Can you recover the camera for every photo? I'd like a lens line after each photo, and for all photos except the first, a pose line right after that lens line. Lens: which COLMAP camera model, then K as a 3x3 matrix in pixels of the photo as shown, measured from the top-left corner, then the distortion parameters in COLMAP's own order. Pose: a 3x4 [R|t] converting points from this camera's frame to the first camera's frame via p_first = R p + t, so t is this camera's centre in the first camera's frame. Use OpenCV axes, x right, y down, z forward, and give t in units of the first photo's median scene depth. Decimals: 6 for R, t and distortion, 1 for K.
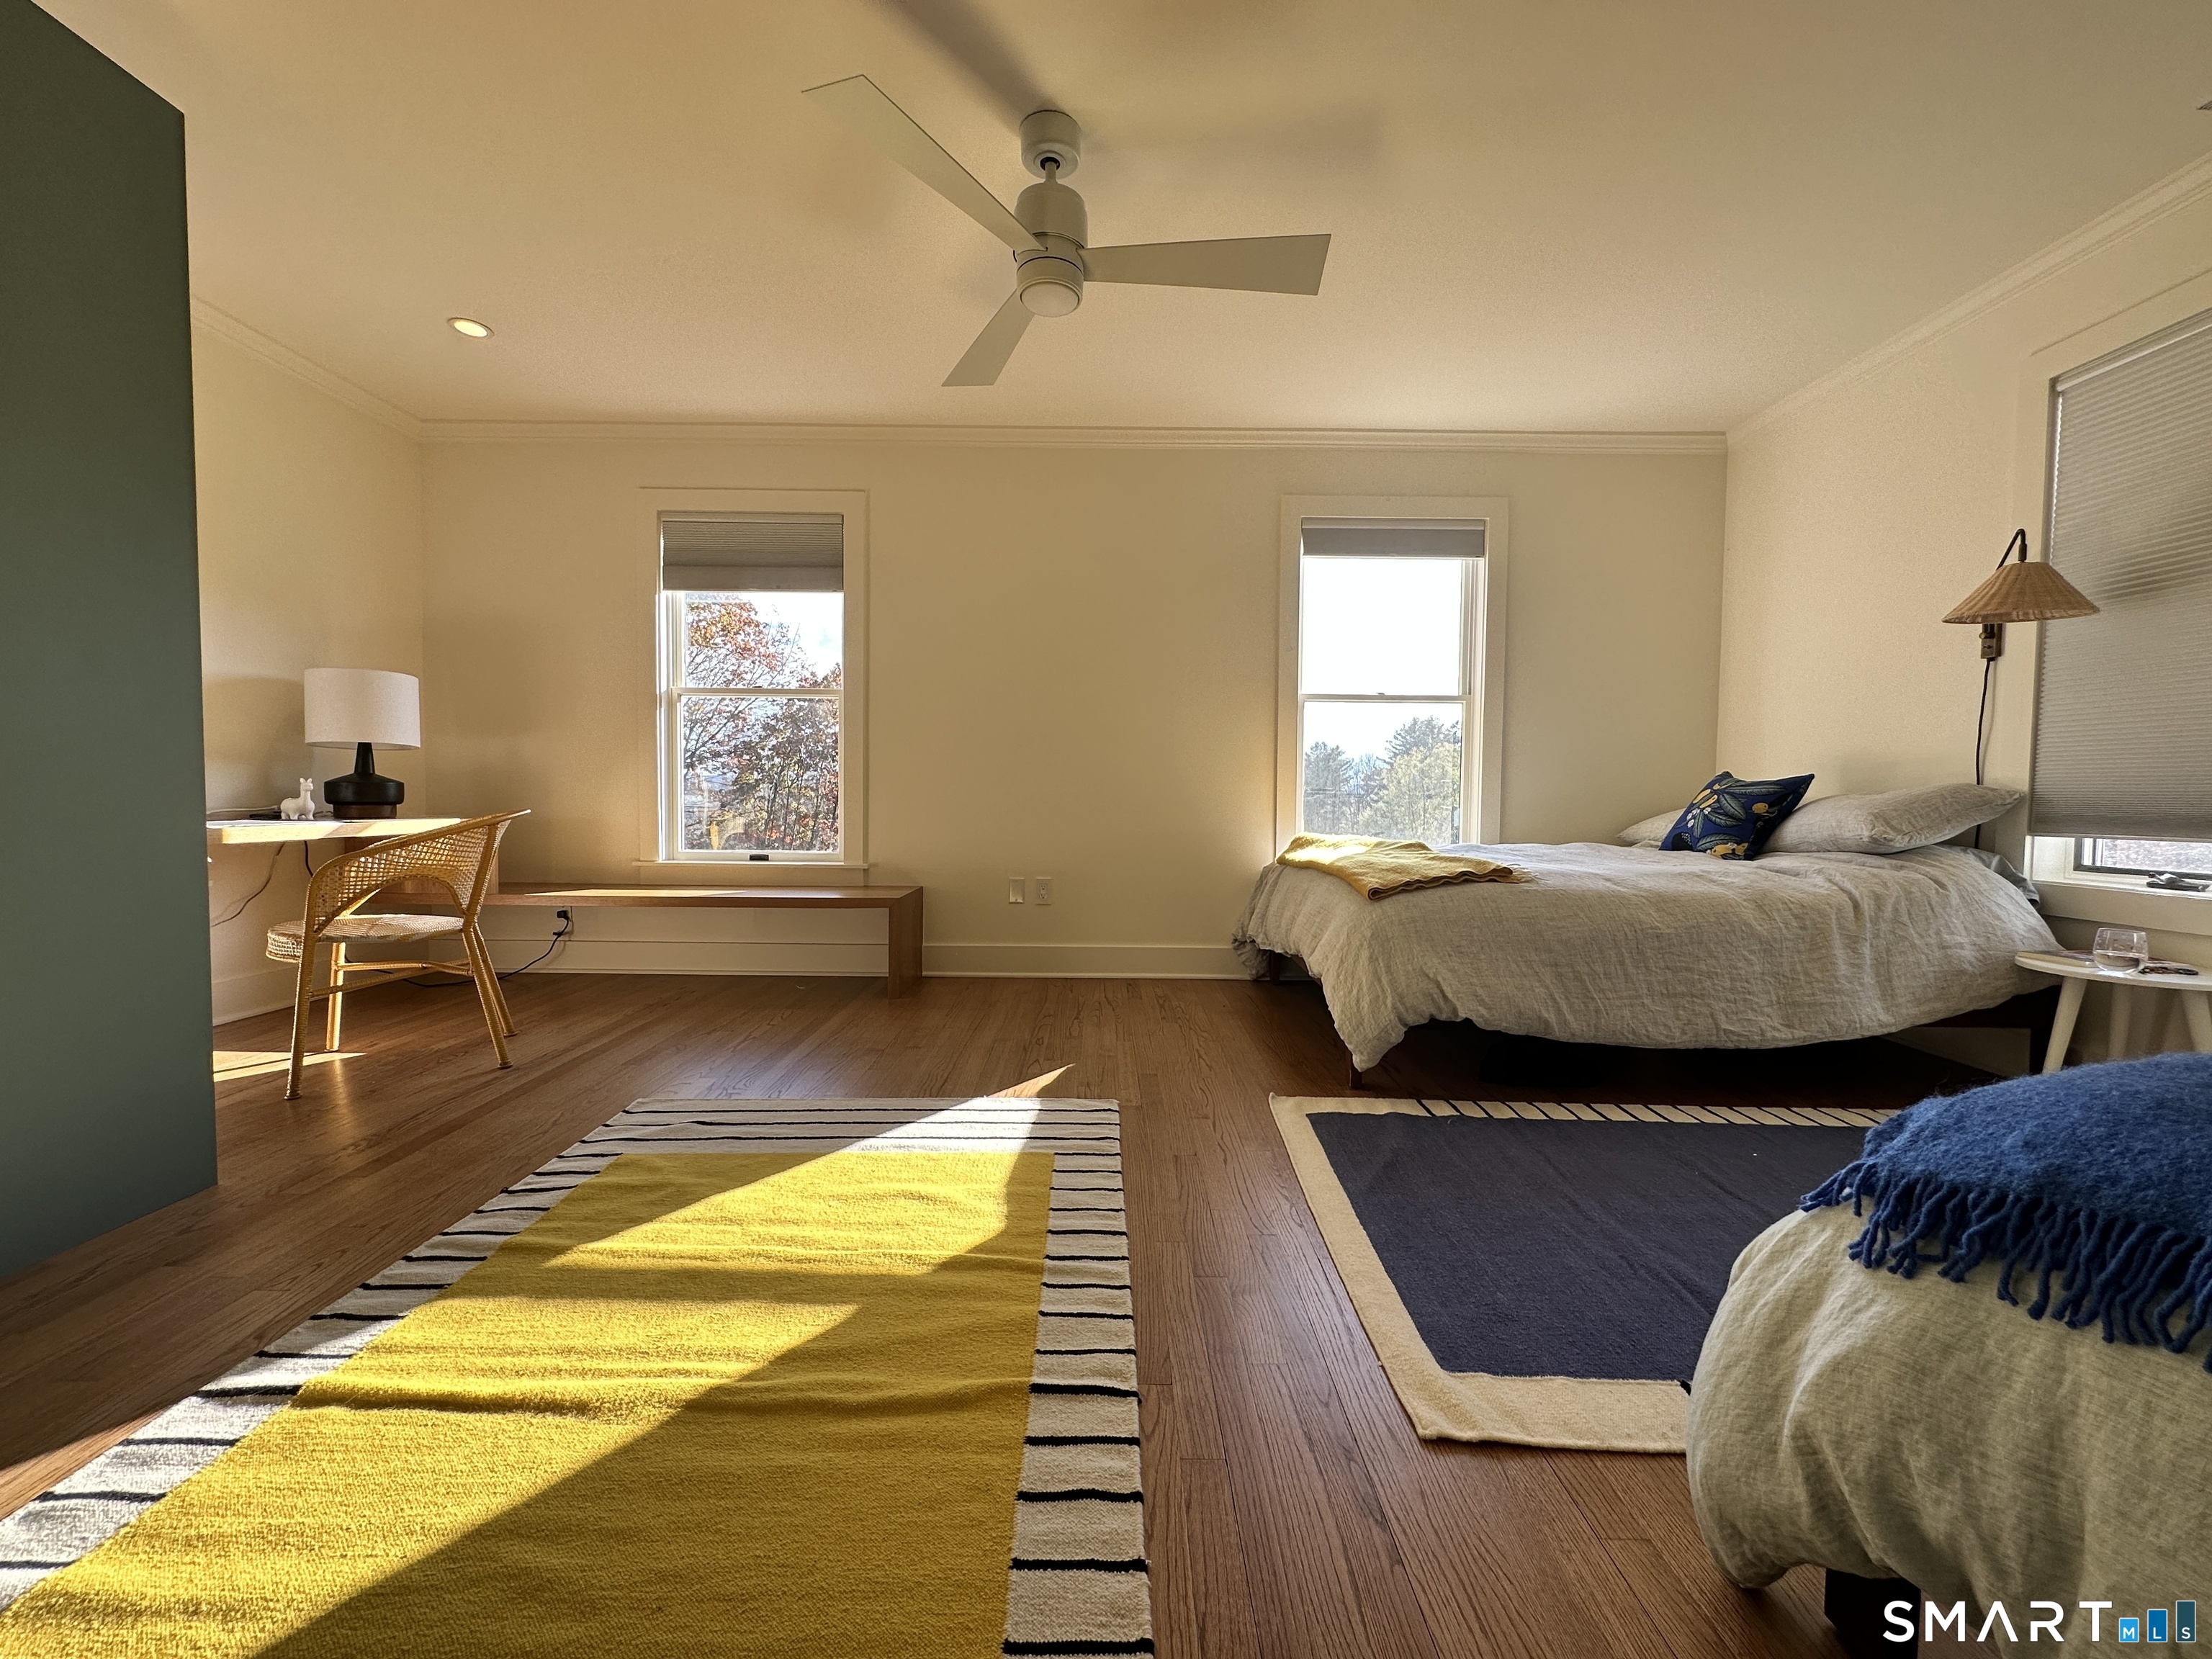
lens RADIAL K [[885.8, 0, 1111.0], [0, 885.8, 830.6], [0, 0, 1]] dist [-0.001700, -0.000182]
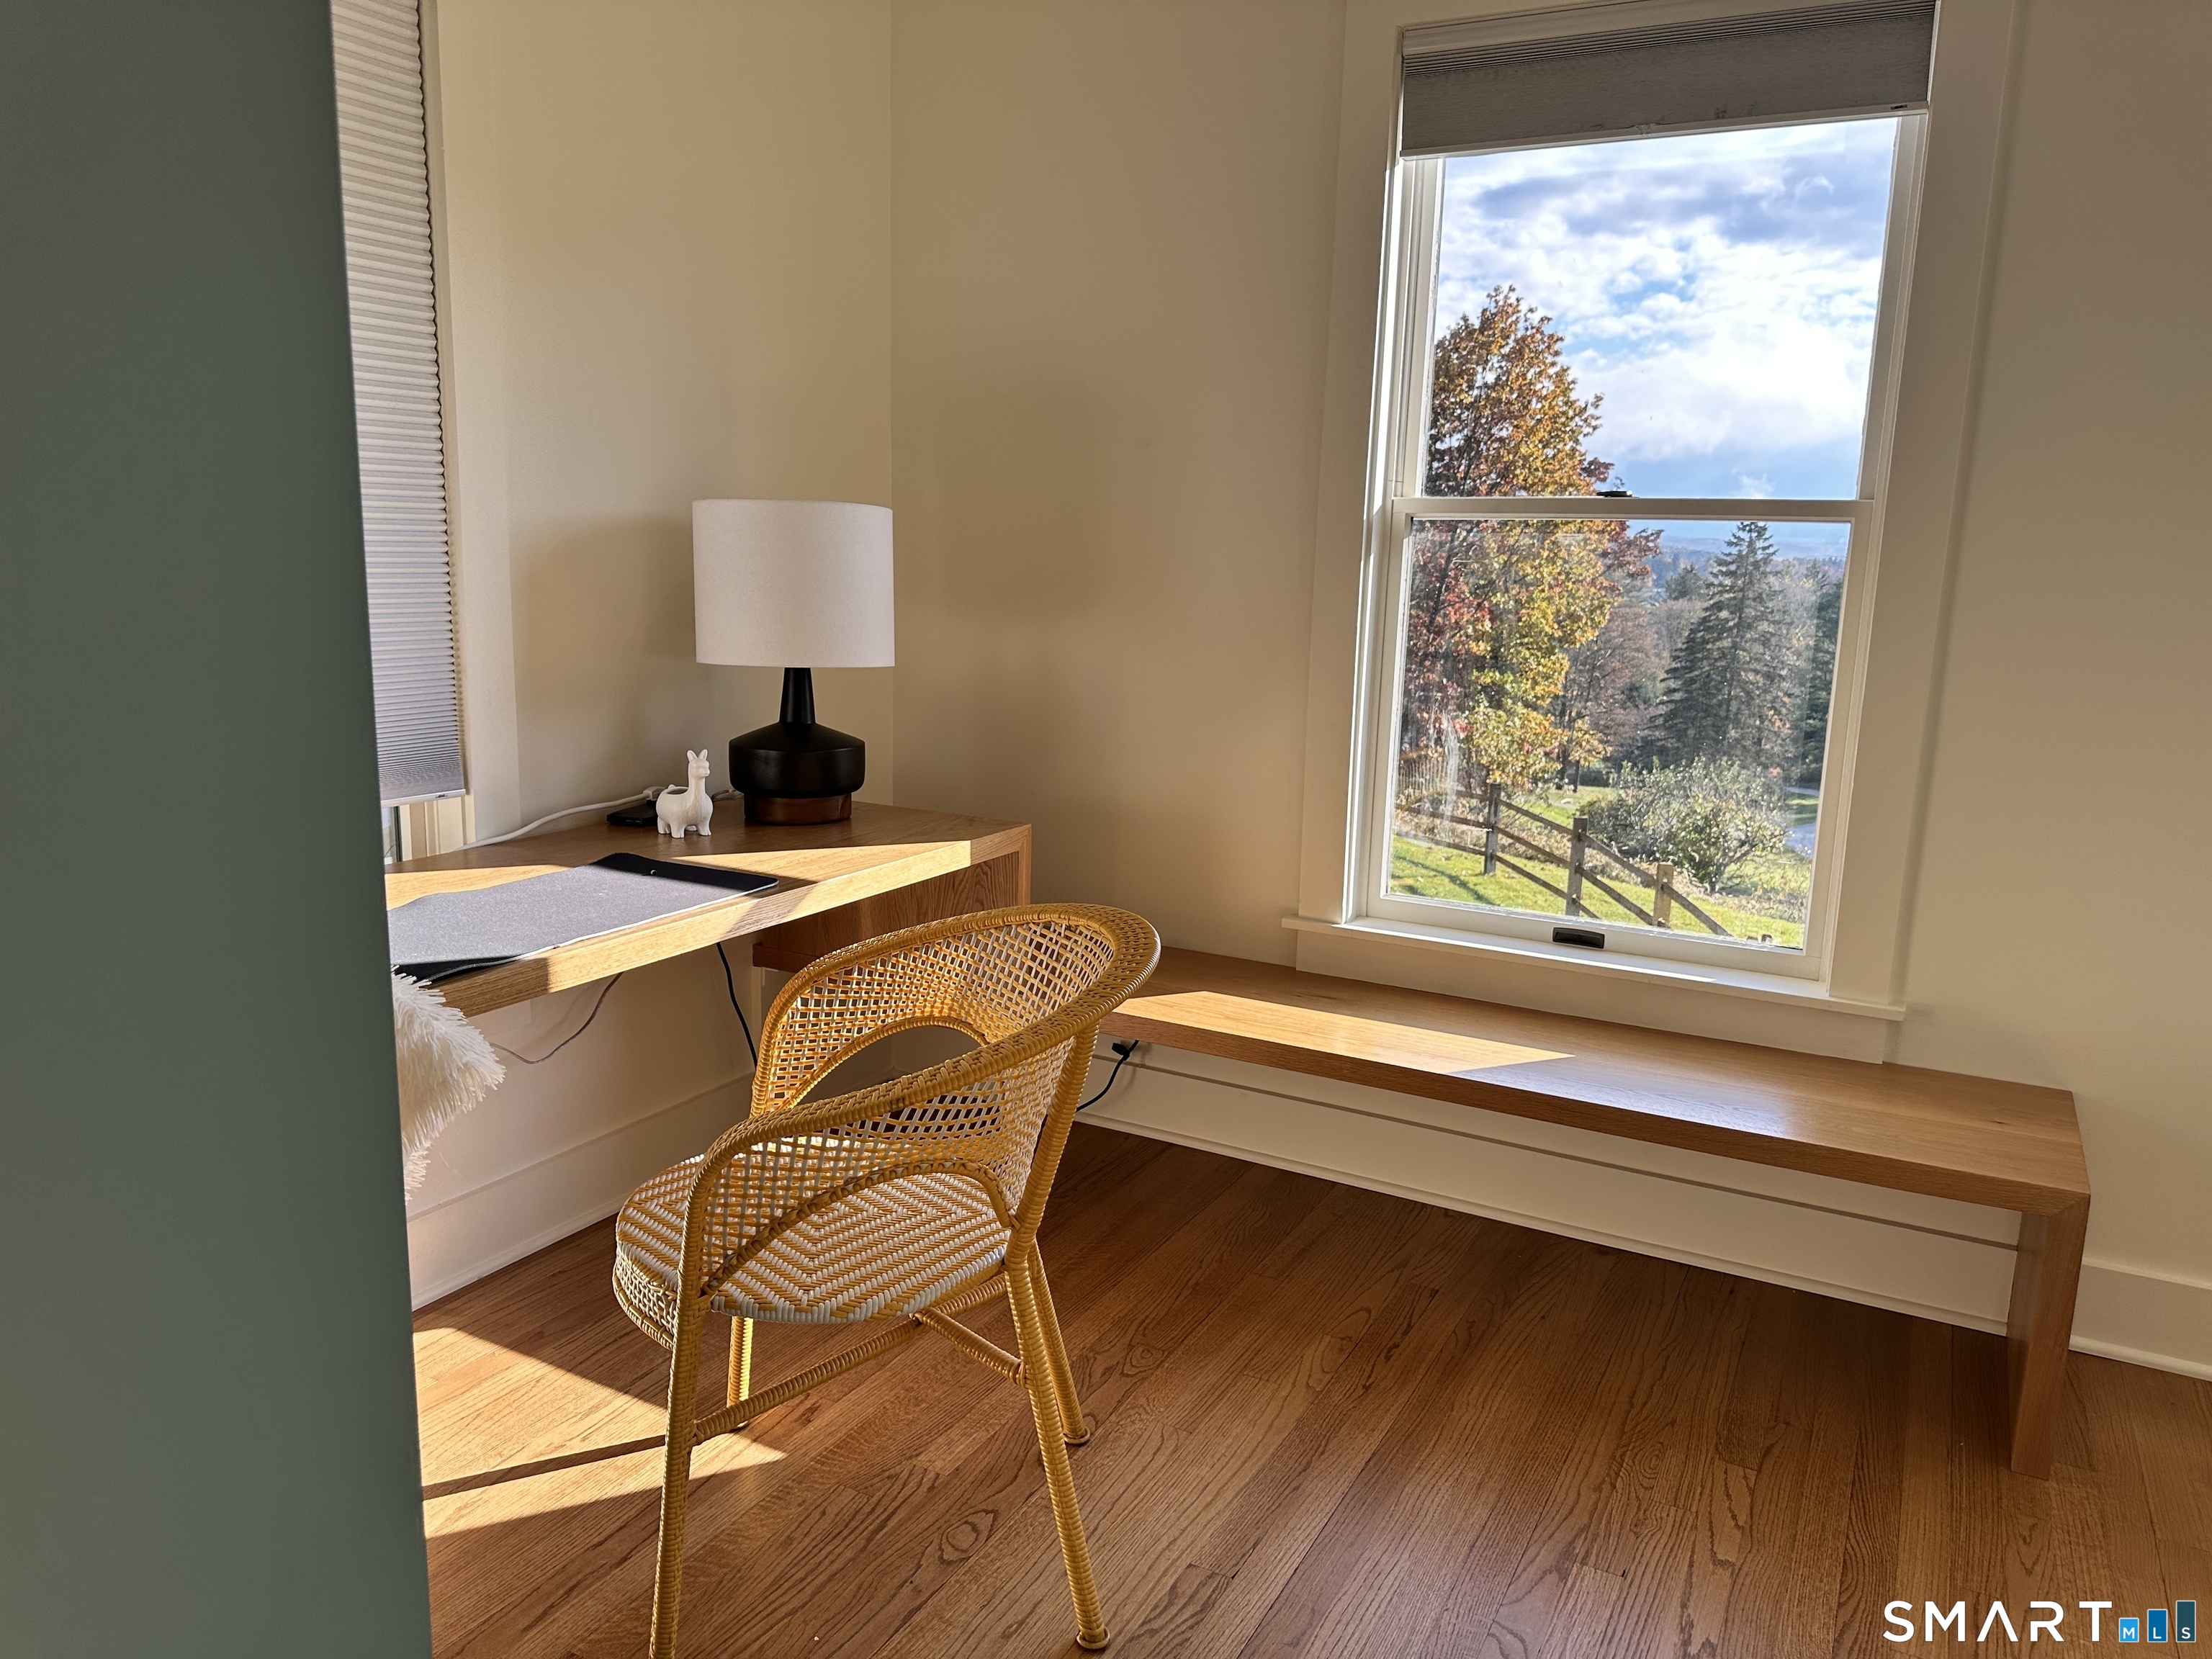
lens RADIAL K [[1552.5, 0, 1103.1], [0, 1552.5, 830.4], [0, 0, 1]] dist [0.066106, 0.000283]
pose [[0.878229, 0.100865, -0.467483, -0.325148], [-0.036918, 0.988888, 0.144007, -0.135181], [0.476814, -0.109213, 0.872193, 0.369786]]
